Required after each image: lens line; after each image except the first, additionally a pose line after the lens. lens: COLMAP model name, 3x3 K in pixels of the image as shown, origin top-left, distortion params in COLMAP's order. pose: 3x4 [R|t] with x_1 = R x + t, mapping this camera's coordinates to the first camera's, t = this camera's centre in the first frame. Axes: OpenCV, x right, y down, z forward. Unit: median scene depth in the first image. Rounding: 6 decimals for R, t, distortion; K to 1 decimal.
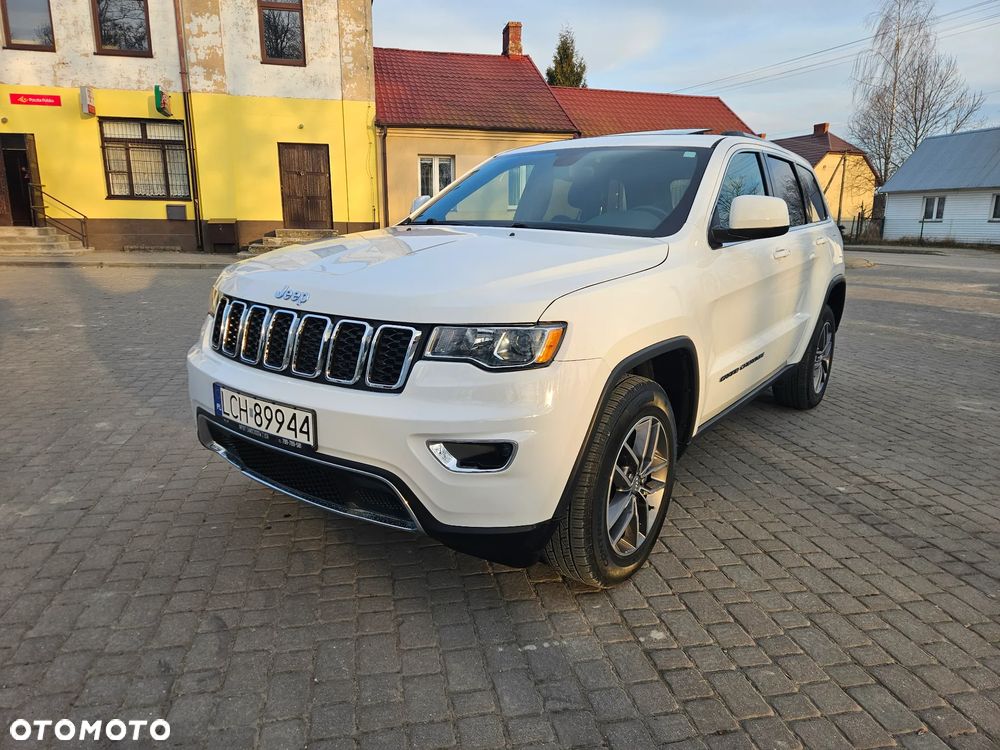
lens RADIAL K [[658.5, 0, 493.6], [0, 658.5, 376.9], [0, 0, 1]] dist [0.077668, -0.062887]
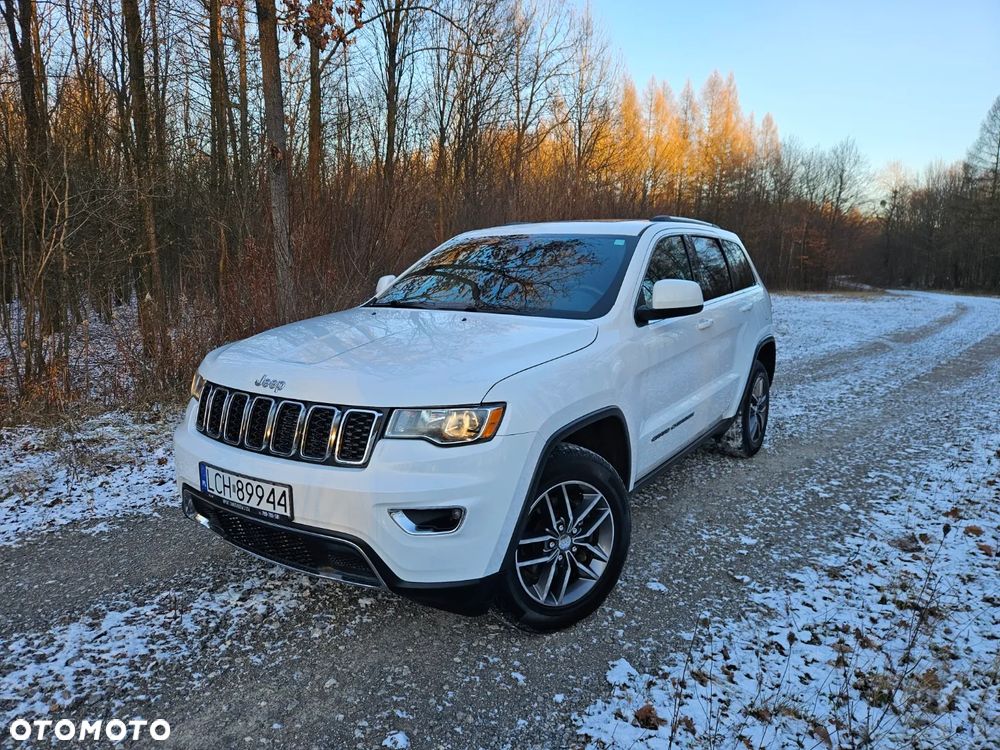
lens RADIAL K [[658.5, 0, 493.6], [0, 658.5, 376.9], [0, 0, 1]] dist [0.077668, -0.062887]
pose [[0.998852, -0.031845, 0.035792, 0.043678], [0.034360, 0.996812, -0.072011, -0.040415], [-0.033385, 0.073159, 0.996761, -0.165572]]
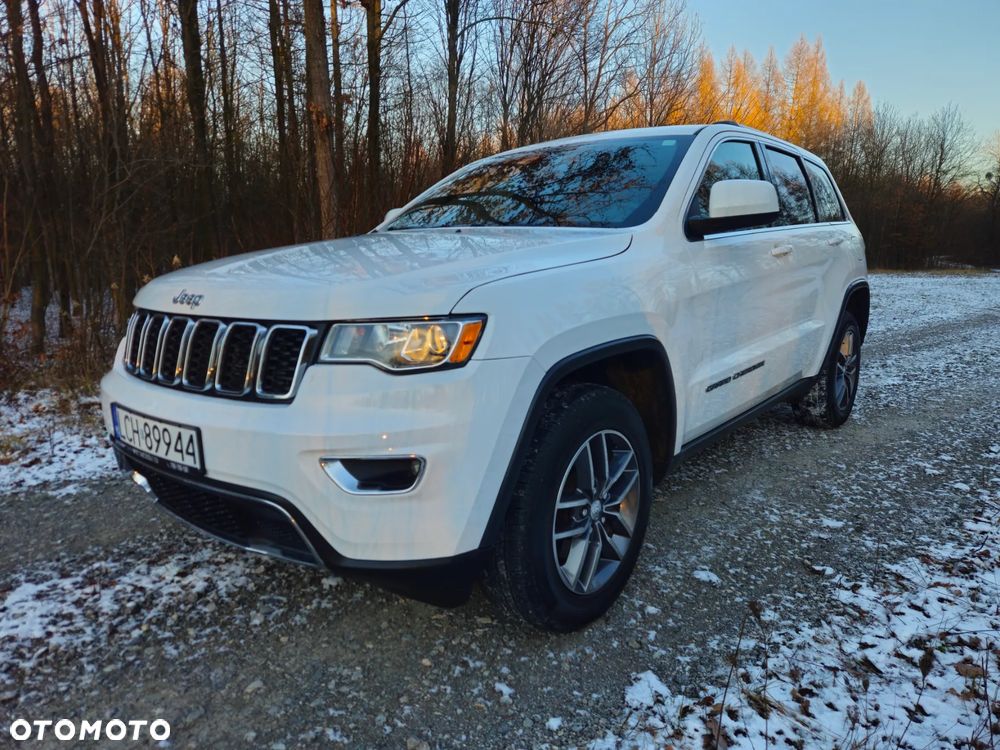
lens RADIAL K [[634.1, 0, 497.9], [0, 634.1, 395.8], [0, 0, 1]] dist [0.078356, -0.053159]
pose [[0.996671, -0.029965, -0.075816, 0.178111], [0.027303, 0.998982, -0.035909, 0.048773], [0.076815, 0.033720, 0.996475, 0.188146]]
